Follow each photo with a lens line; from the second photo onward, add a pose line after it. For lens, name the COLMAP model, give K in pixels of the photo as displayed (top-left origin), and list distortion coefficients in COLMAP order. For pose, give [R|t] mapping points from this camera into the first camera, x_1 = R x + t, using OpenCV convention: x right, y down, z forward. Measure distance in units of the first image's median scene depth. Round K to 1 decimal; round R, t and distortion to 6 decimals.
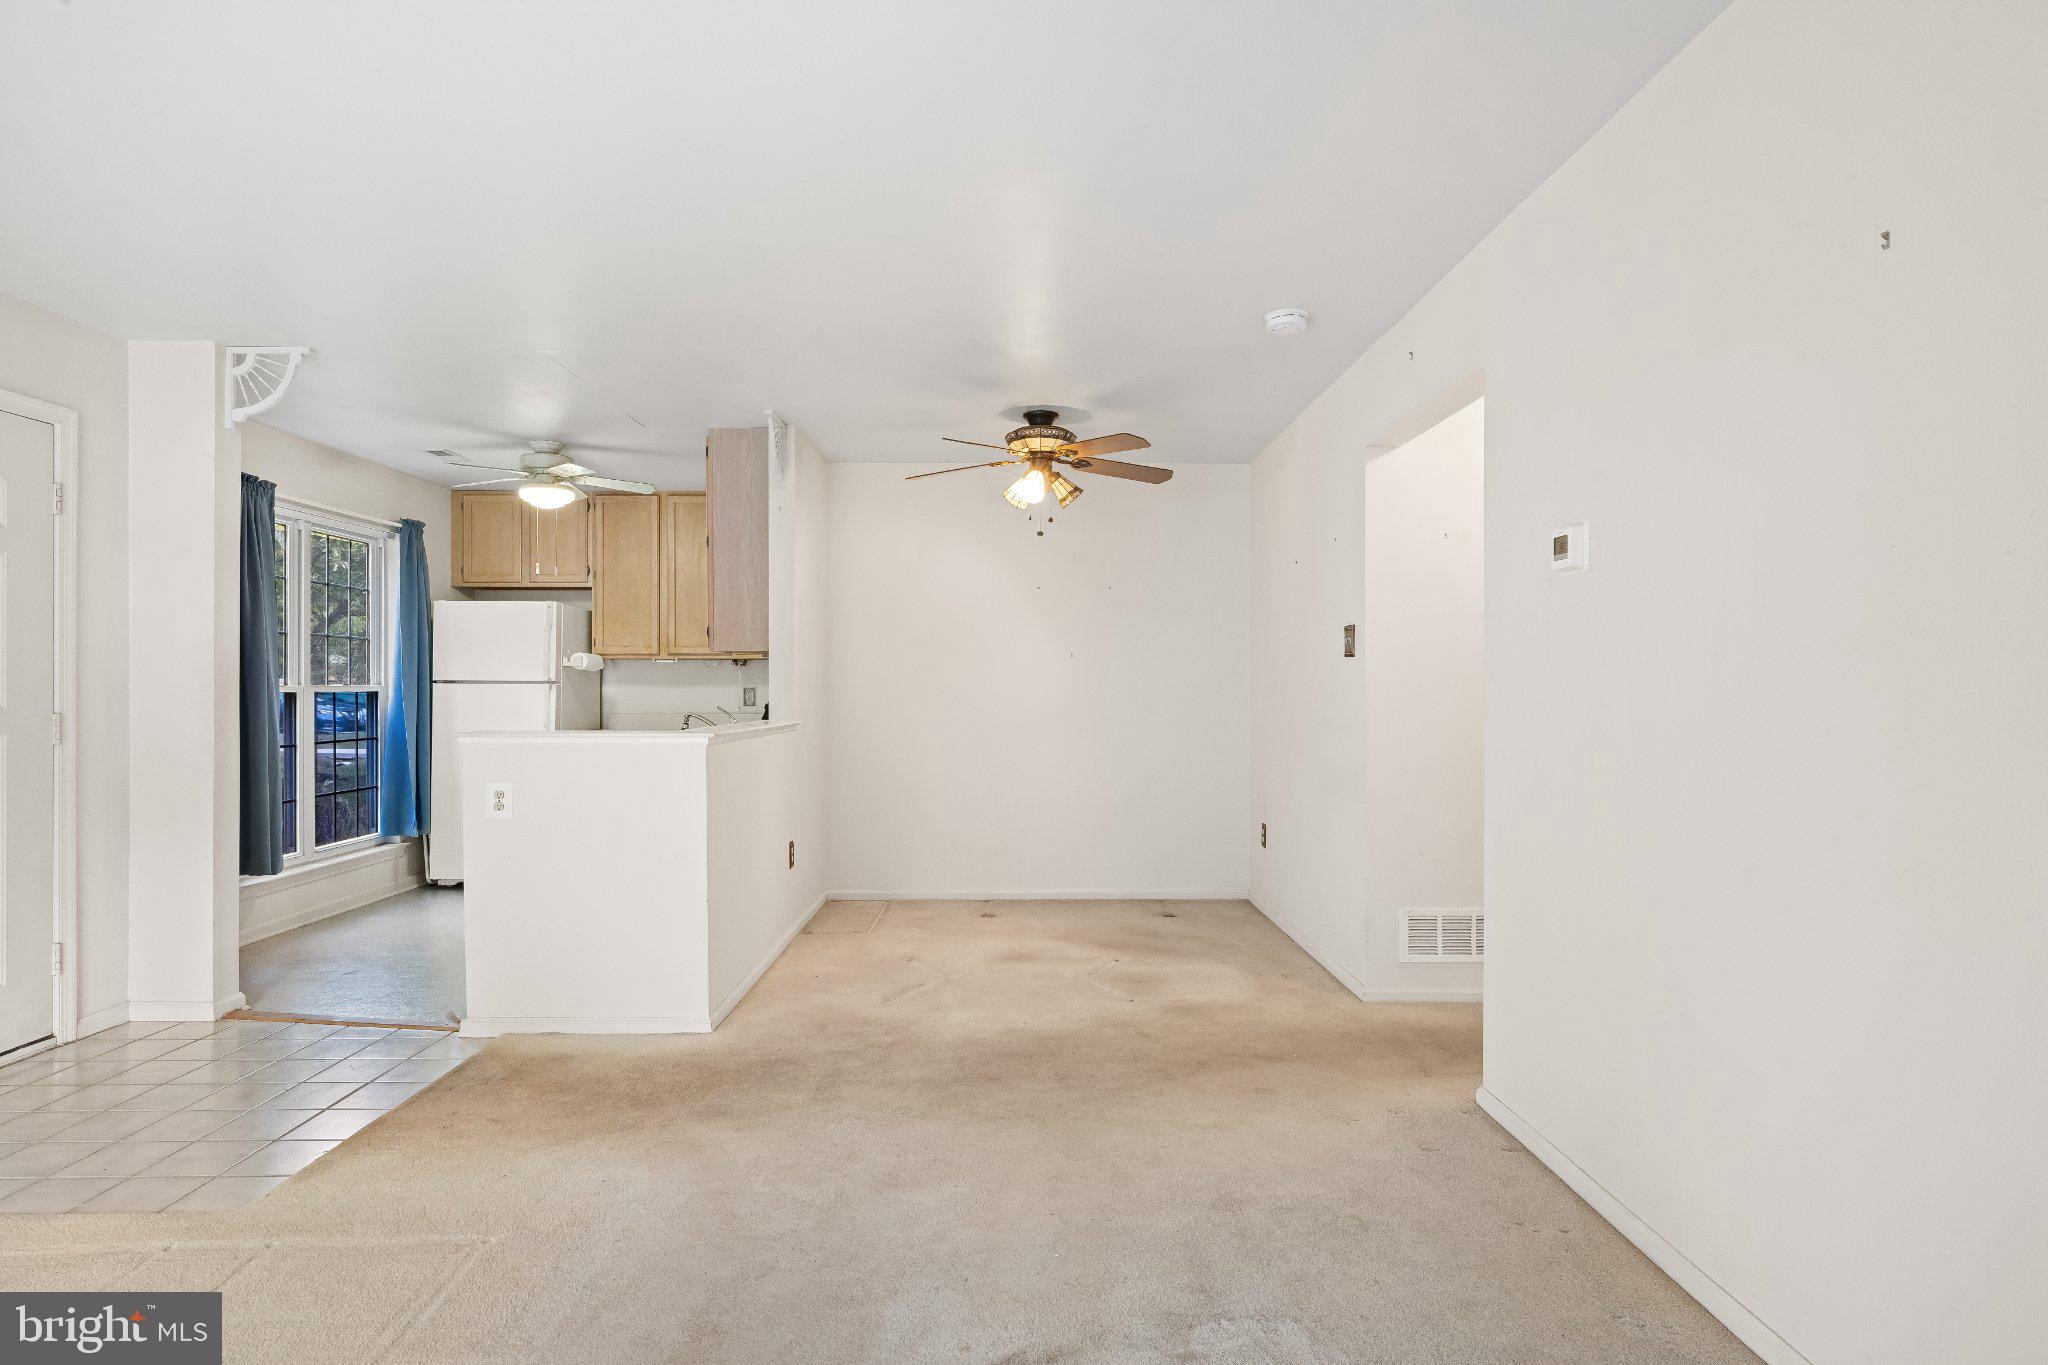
lens RADIAL K [[1059.2, 0, 1024.0], [0, 1059.2, 682.5], [0, 0, 1]] dist [-0.005938, 0.000421]
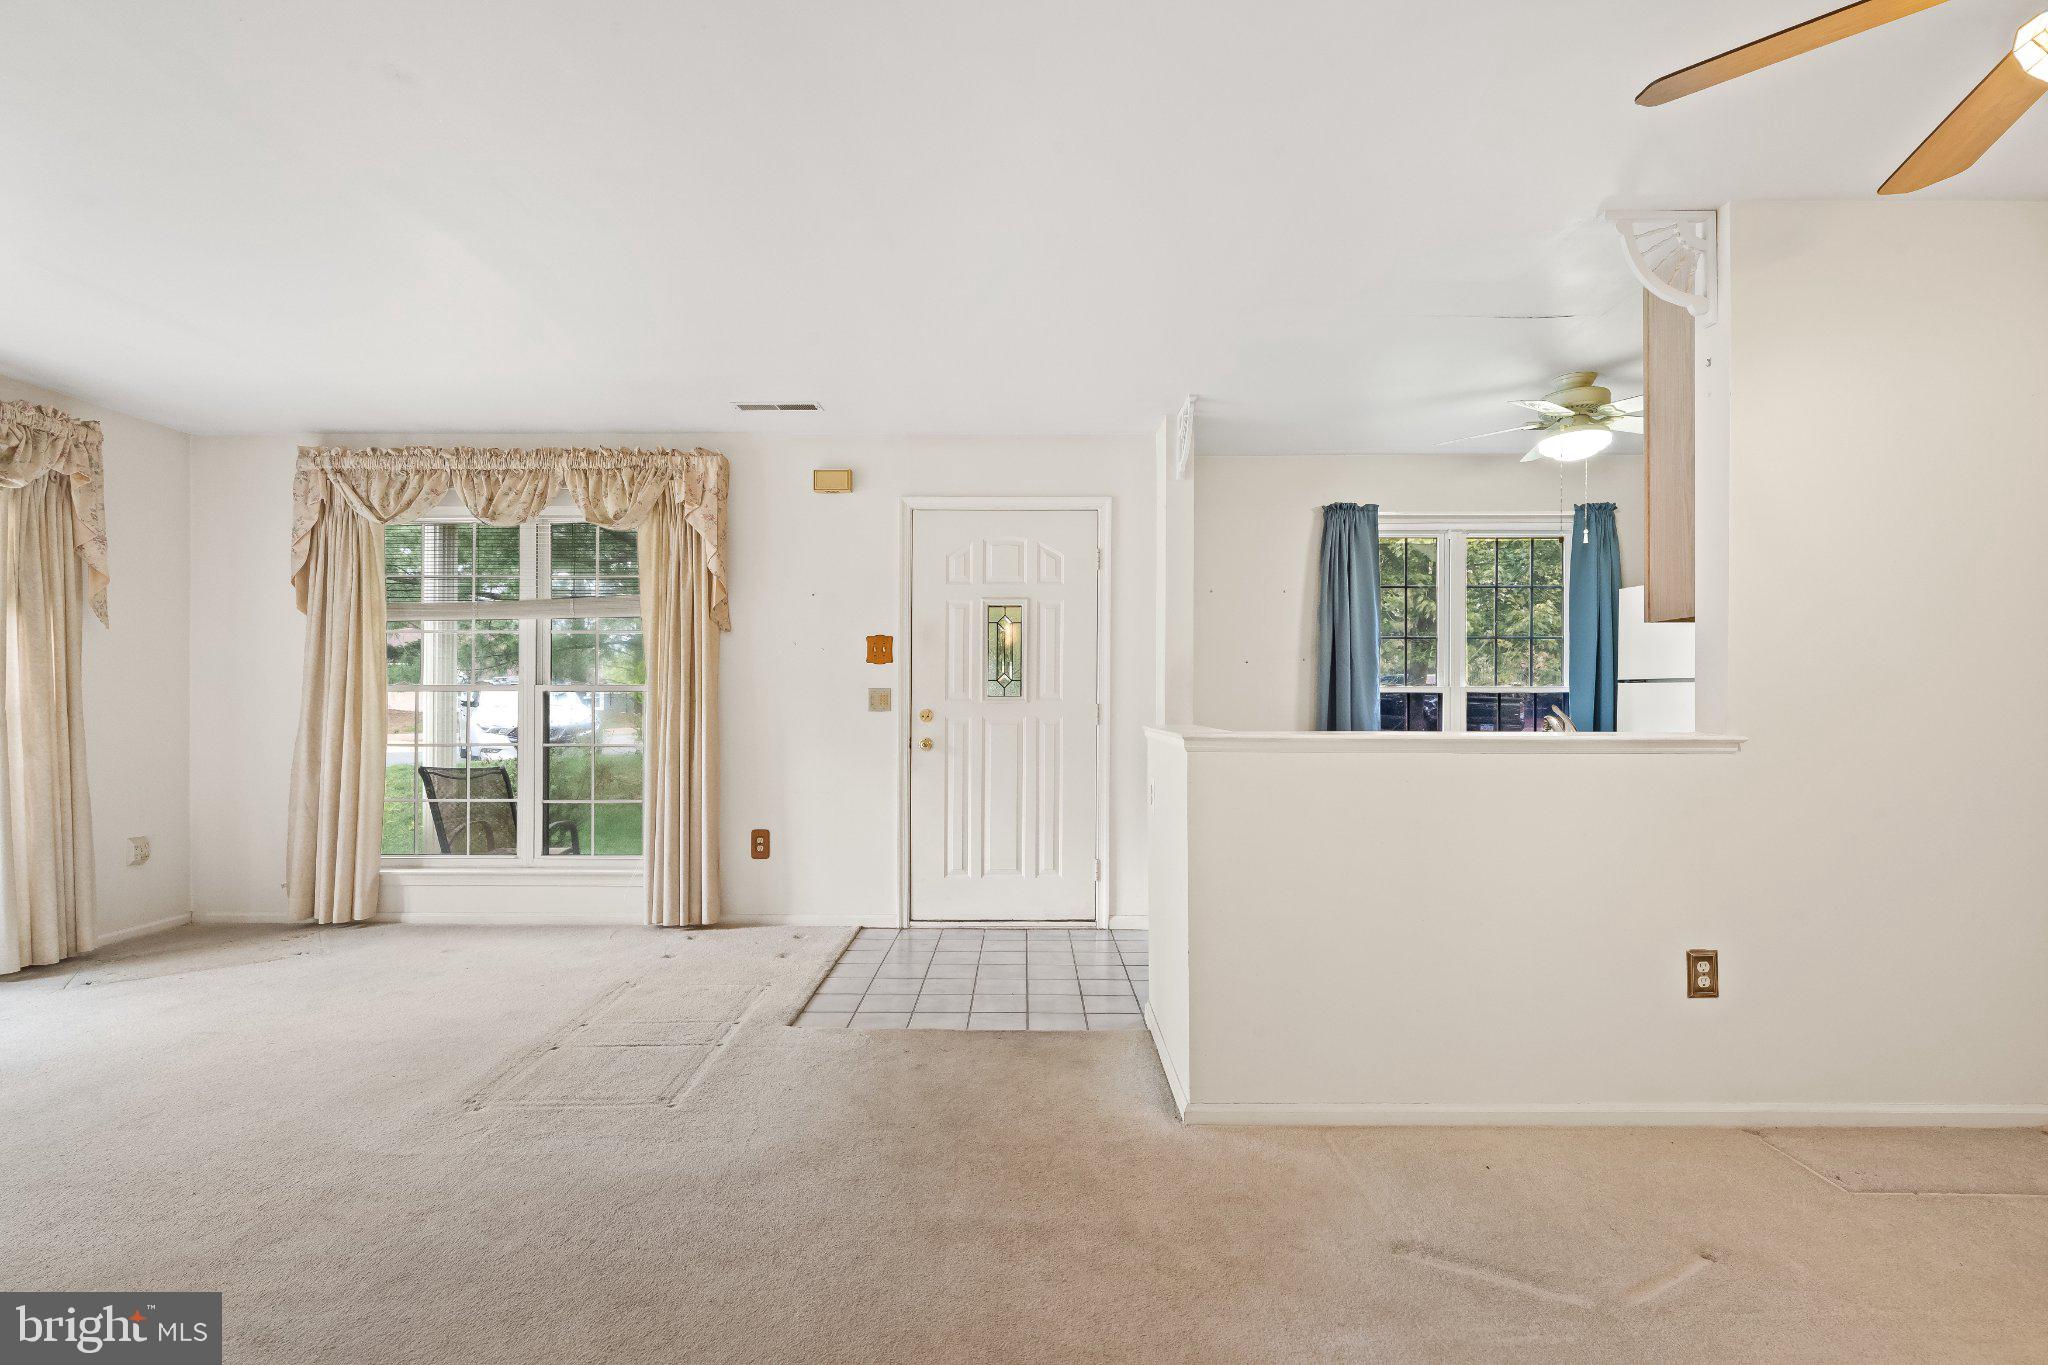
lens RADIAL K [[934.0, 0, 1028.0], [0, 934.0, 694.5], [0, 0, 1]] dist [-0.004568, -0.000002]
pose [[-0.017543, -0.006494, -0.999825, 0.270811], [0.003868, 0.999971, -0.006563, 0.016111], [0.999839, -0.003982, -0.017517, 0.632407]]
